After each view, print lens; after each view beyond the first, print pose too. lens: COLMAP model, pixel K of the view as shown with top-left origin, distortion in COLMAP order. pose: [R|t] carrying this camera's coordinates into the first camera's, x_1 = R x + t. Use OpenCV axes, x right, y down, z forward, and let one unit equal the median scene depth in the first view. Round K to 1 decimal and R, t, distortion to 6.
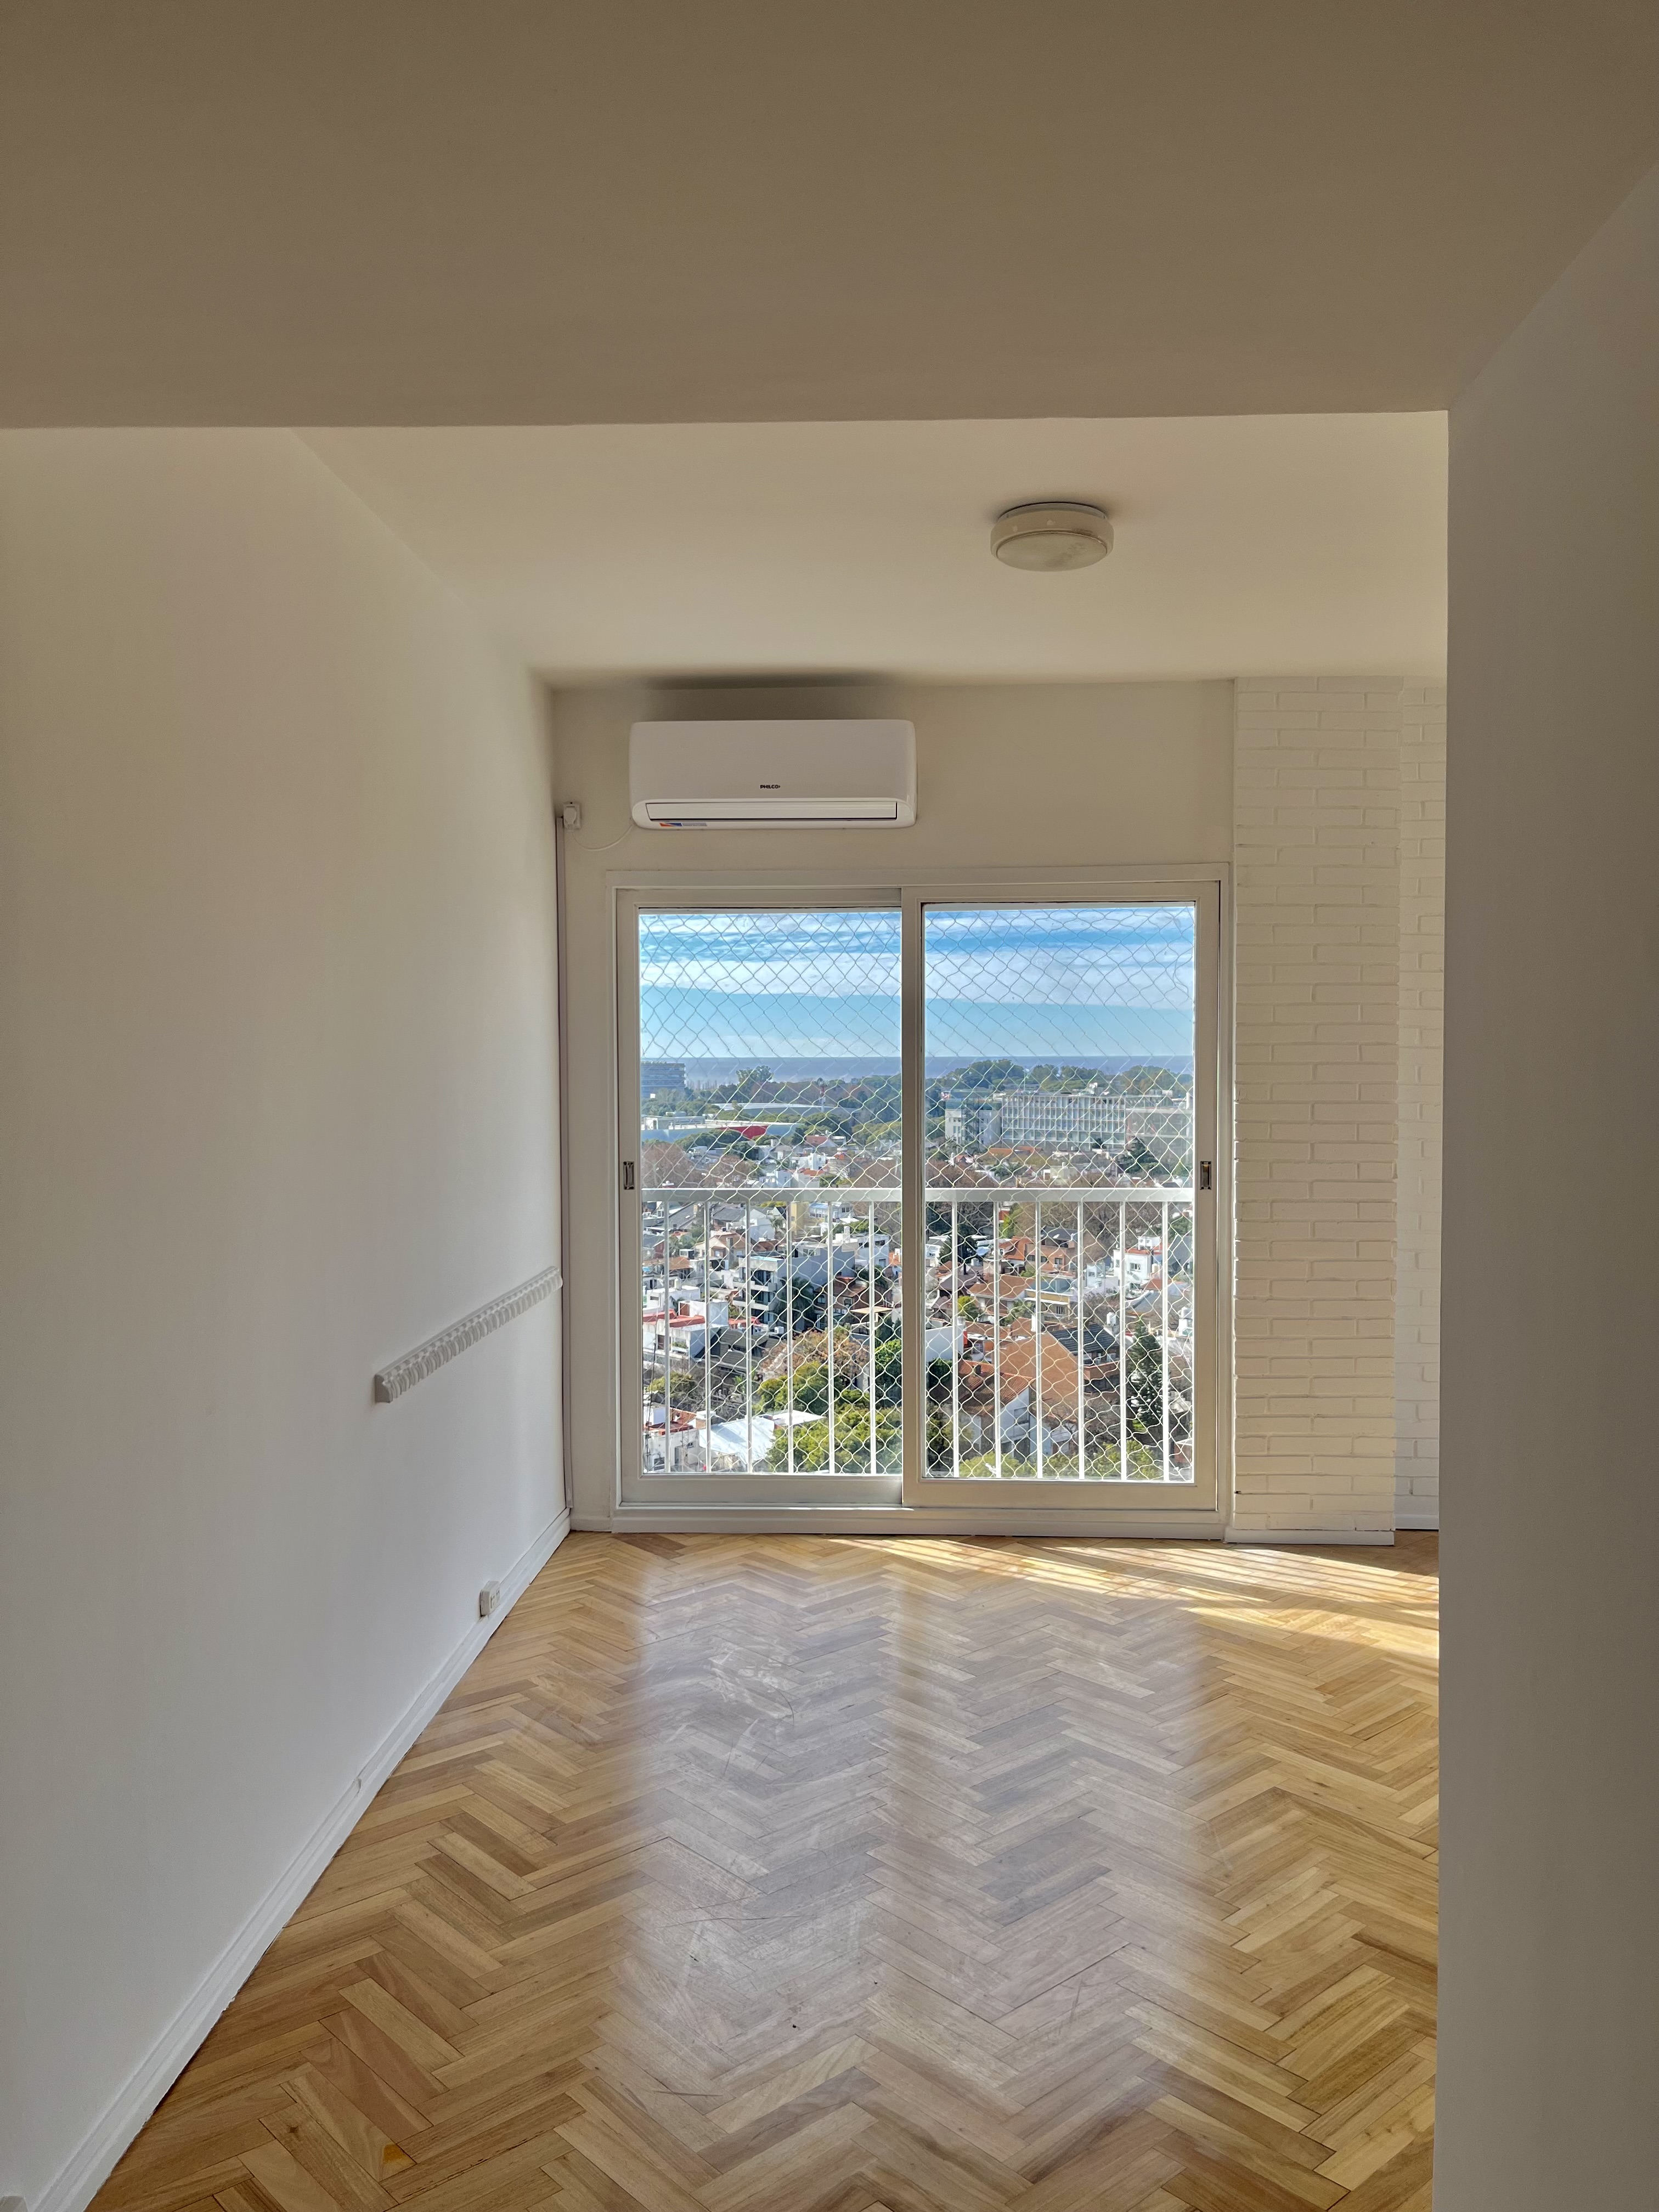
lens RADIAL K [[1674.7, 0, 822.6], [0, 1674.7, 1109.2], [0, 0, 1]] dist [0.031337, -0.051305]
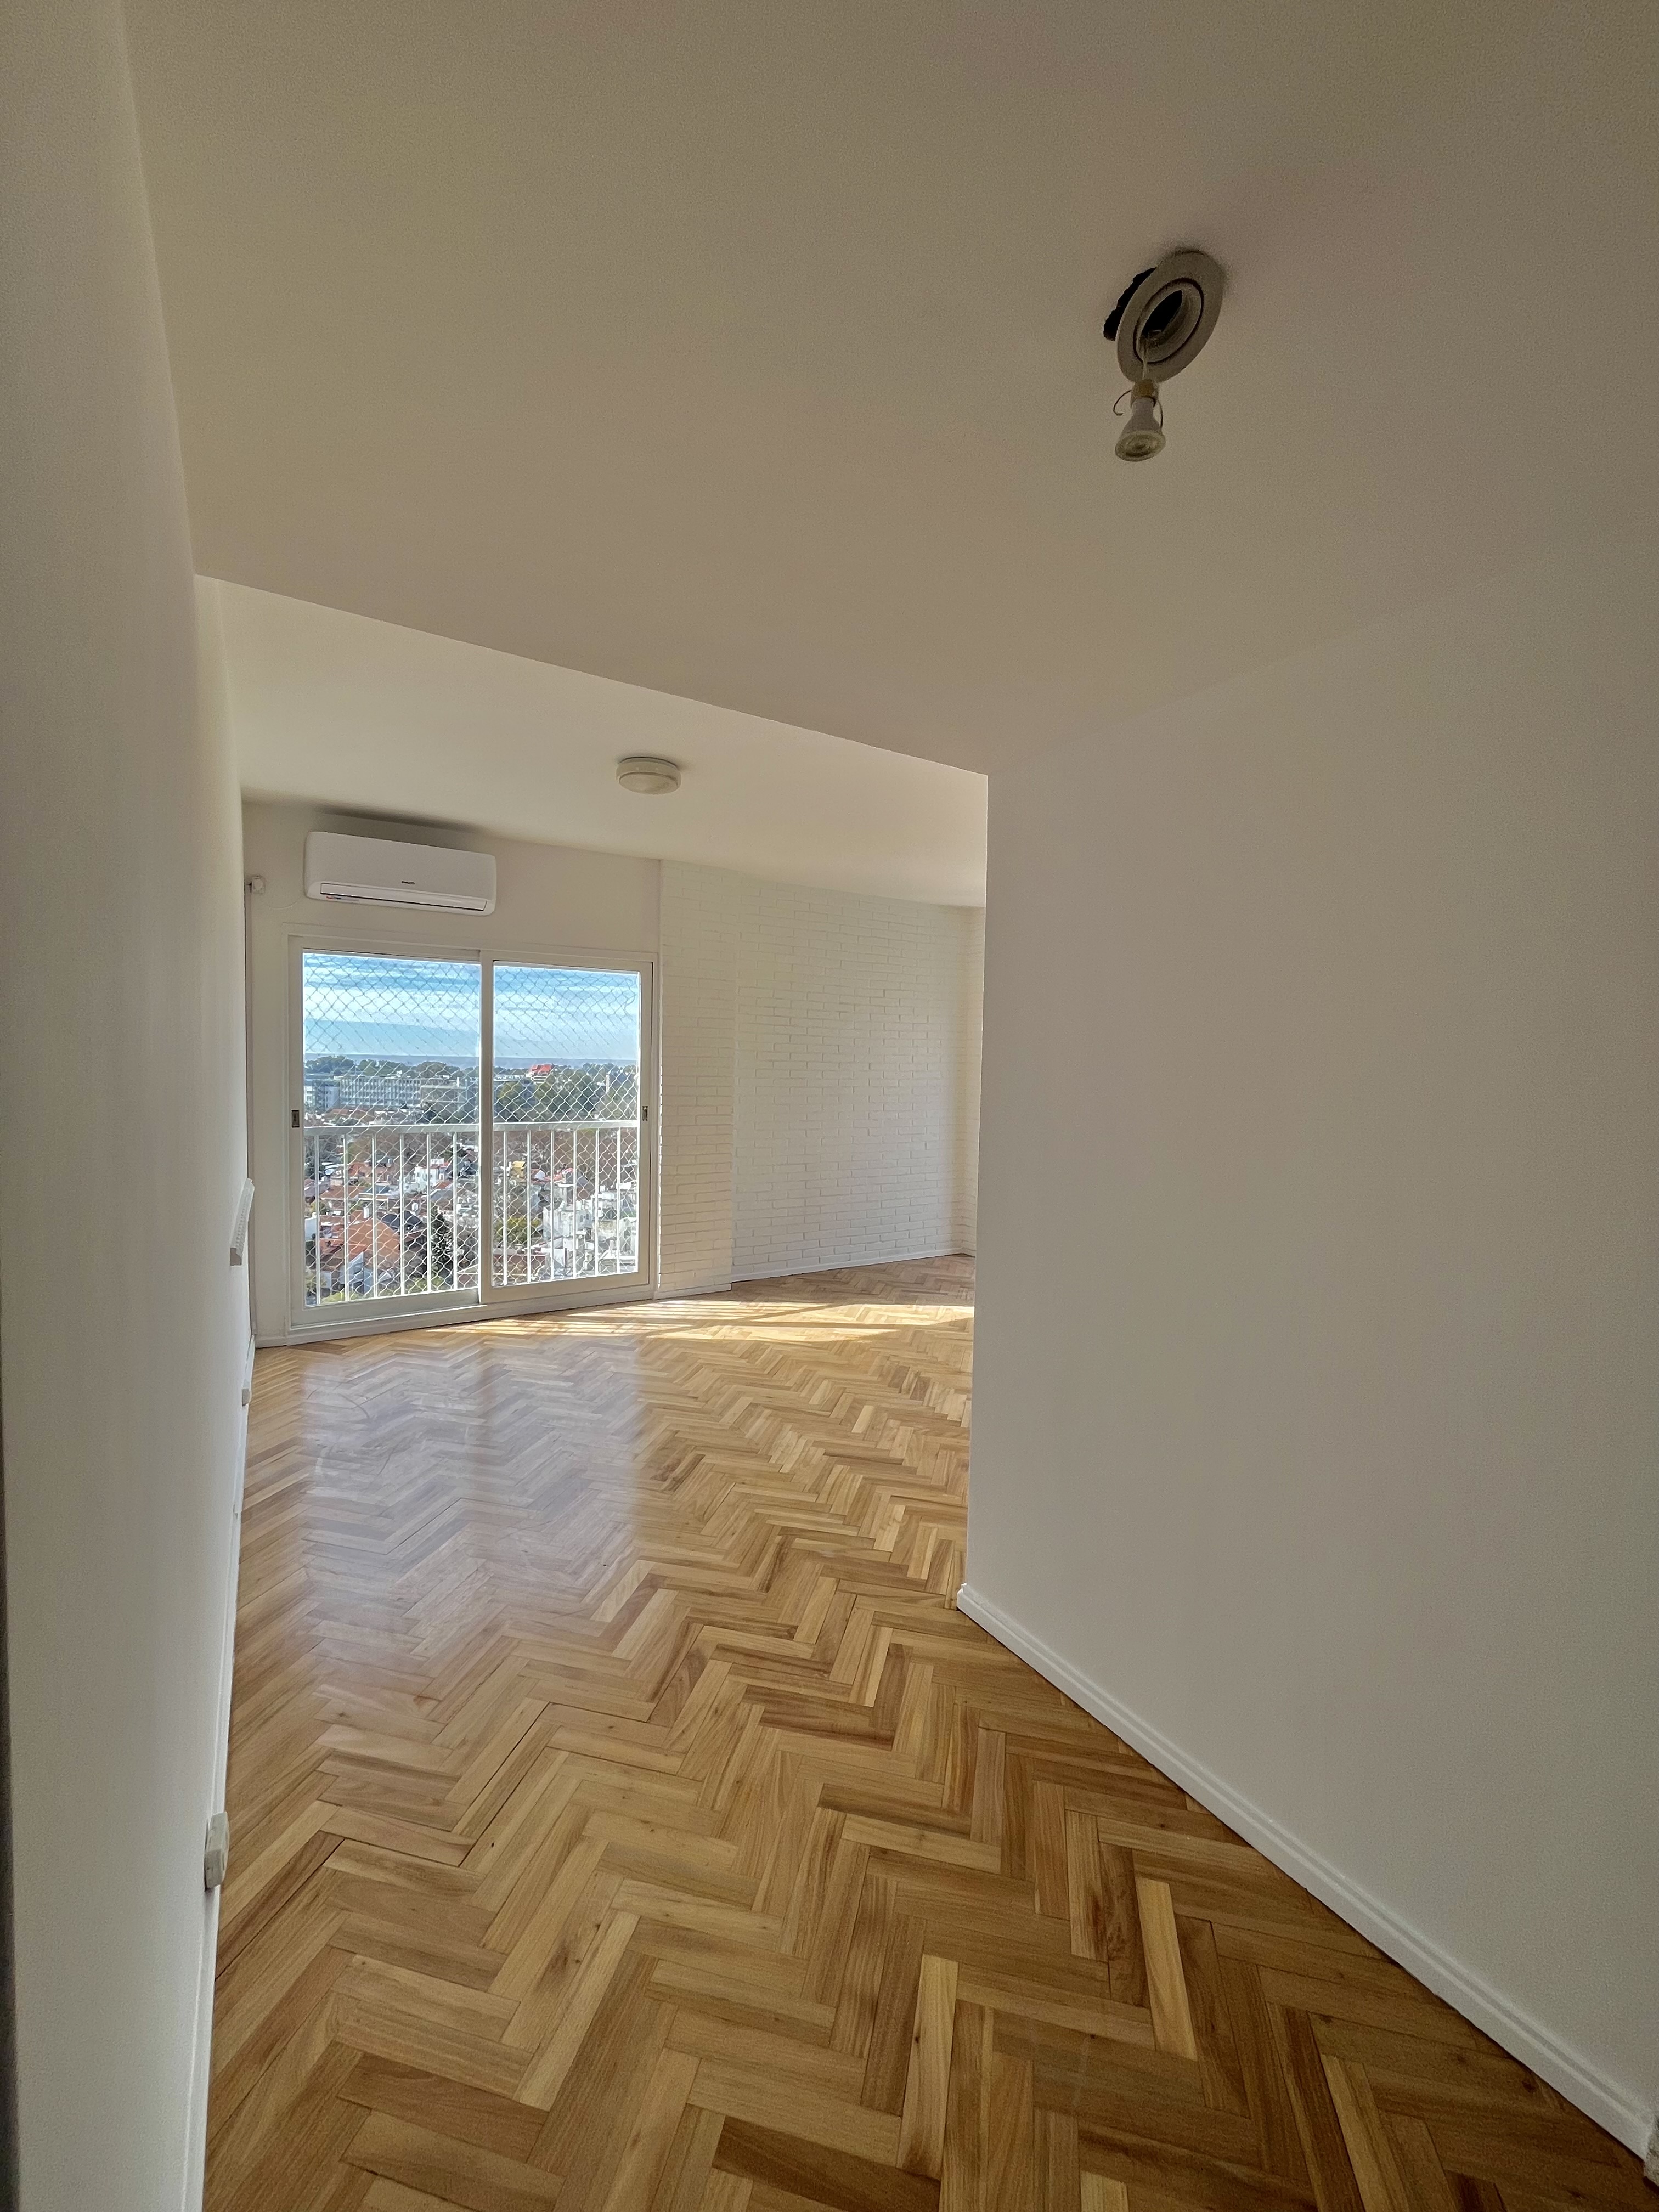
lens RADIAL K [[893.0, 0, 826.4], [0, 893.0, 1101.2], [0, 0, 1]] dist [-0.004509, 0.000285]
pose [[0.821220, -0.004559, 0.570593, -0.192591], [-0.004602, 0.999883, 0.014613, 0.009508], [-0.570592, -0.014626, 0.821103, 0.031341]]
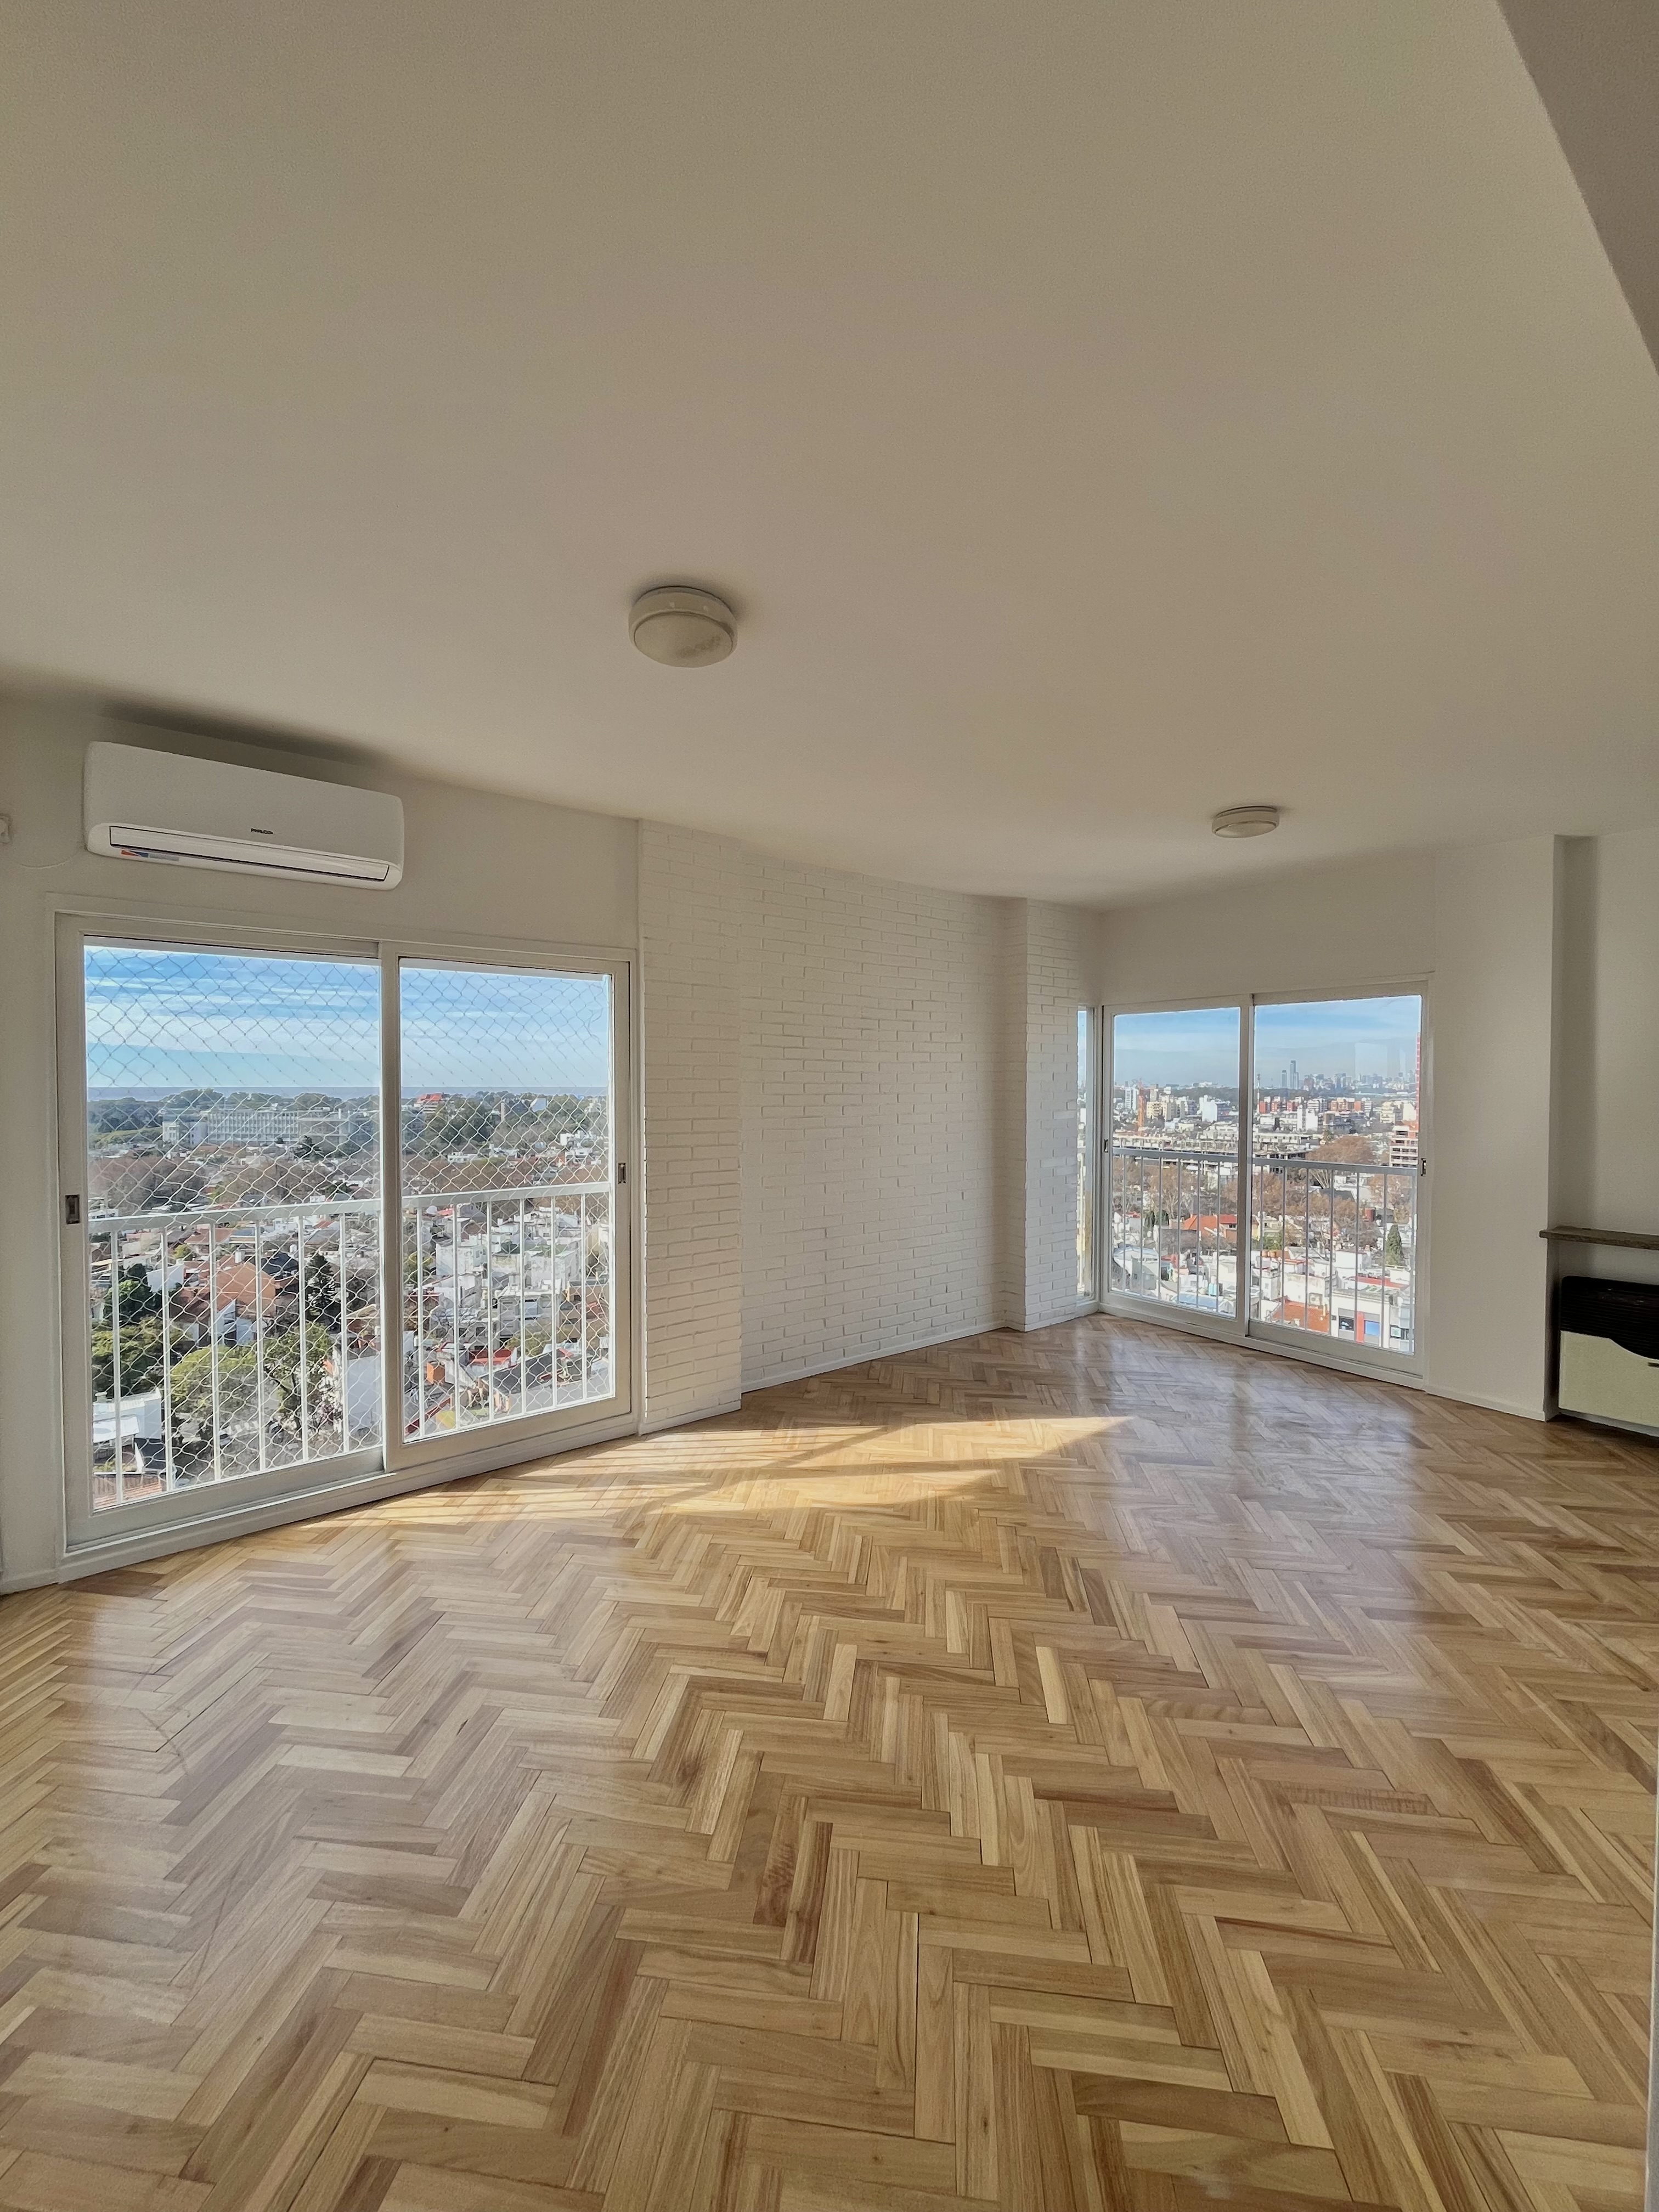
lens RADIAL K [[893.0, 0, 822.6], [0, 893.0, 1099.5], [0, 0, 1]] dist [-0.004509, 0.000285]
pose [[0.756856, -0.007447, 0.653539, -0.129627], [0.019043, 0.999762, -0.010662, -0.010517], [-0.653304, 0.020515, 0.756818, 0.337518]]
